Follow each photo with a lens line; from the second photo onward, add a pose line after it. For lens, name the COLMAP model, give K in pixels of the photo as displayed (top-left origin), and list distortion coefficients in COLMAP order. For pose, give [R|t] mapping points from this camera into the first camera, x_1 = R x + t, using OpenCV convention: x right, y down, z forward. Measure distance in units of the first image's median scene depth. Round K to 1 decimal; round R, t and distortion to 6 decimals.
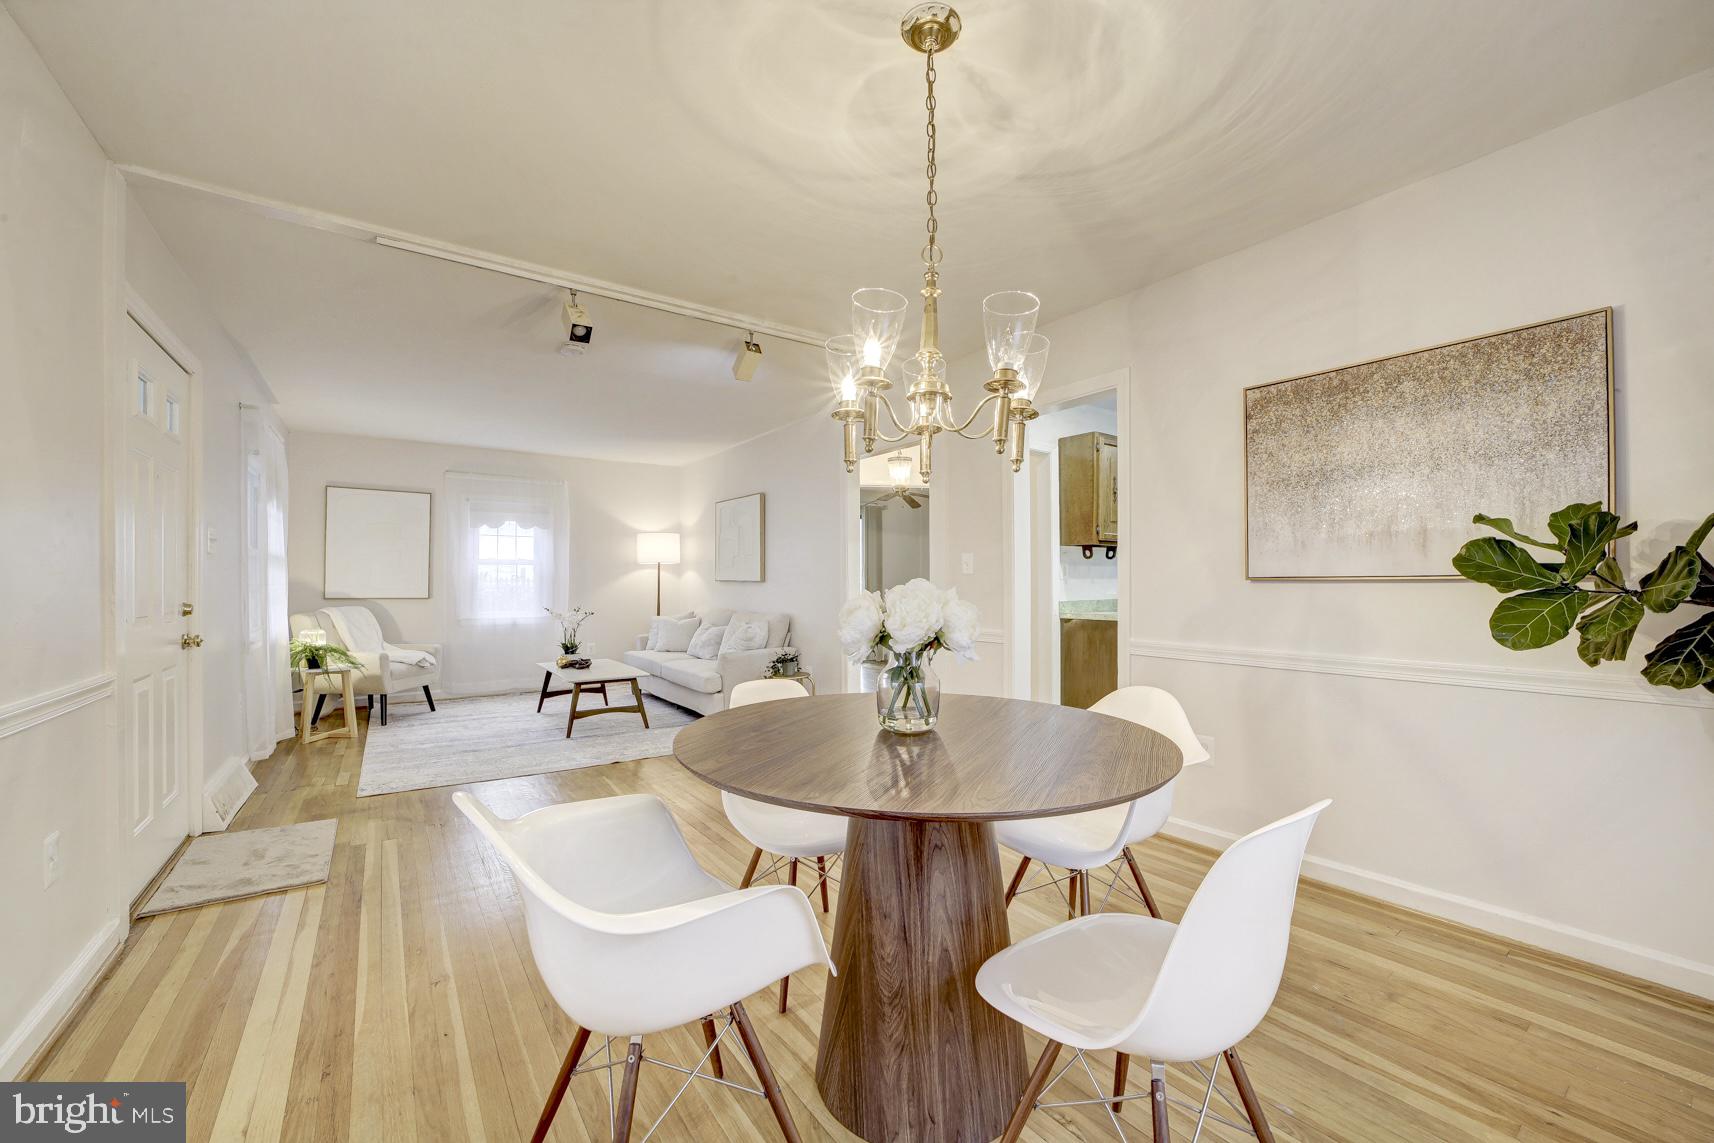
lens RADIAL K [[698.3, 0, 857.0], [0, 698.3, 571.5], [0, 0, 1]] dist [0.000825, 0.000190]
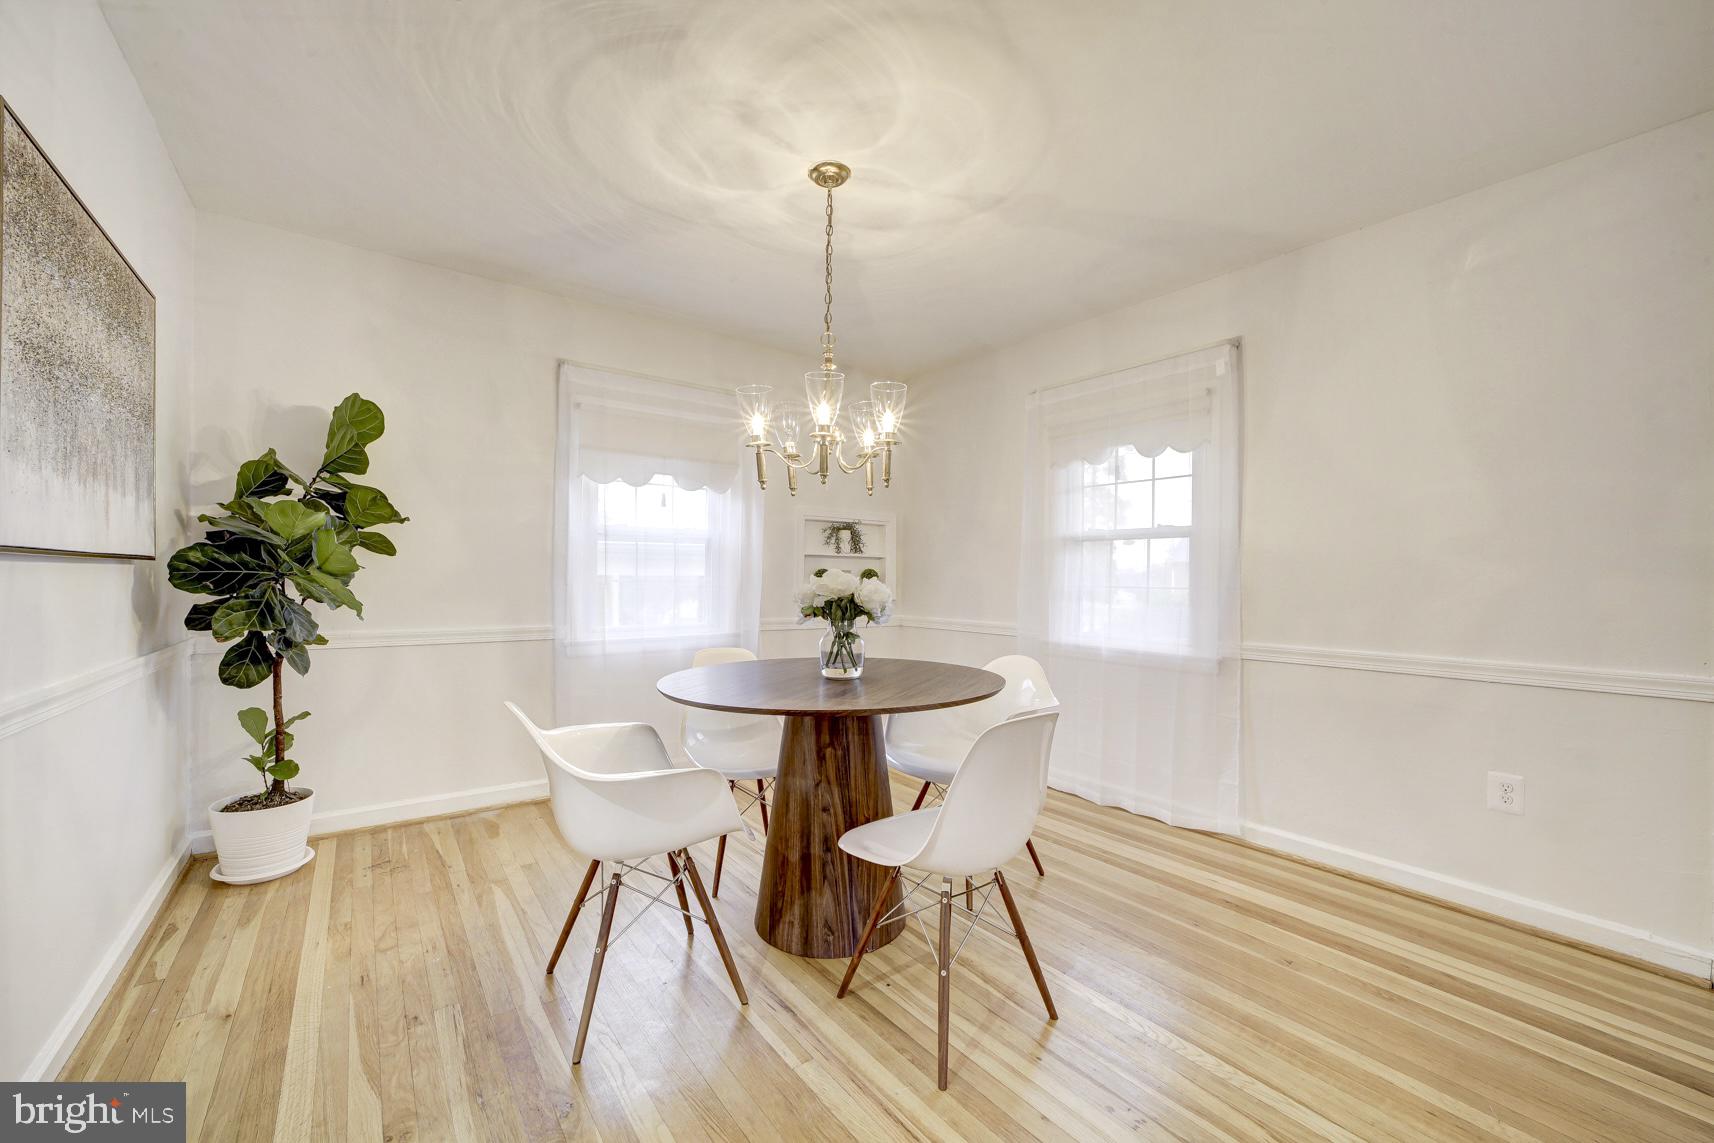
lens RADIAL K [[698.3, 0, 857.0], [0, 698.3, 571.5], [0, 0, 1]] dist [0.000825, 0.000190]
pose [[-0.999851, -0.008304, -0.015130, 0.029715], [-0.008088, 0.999866, -0.014233, 0.016406], [0.015246, -0.014108, -0.999784, 1.068962]]
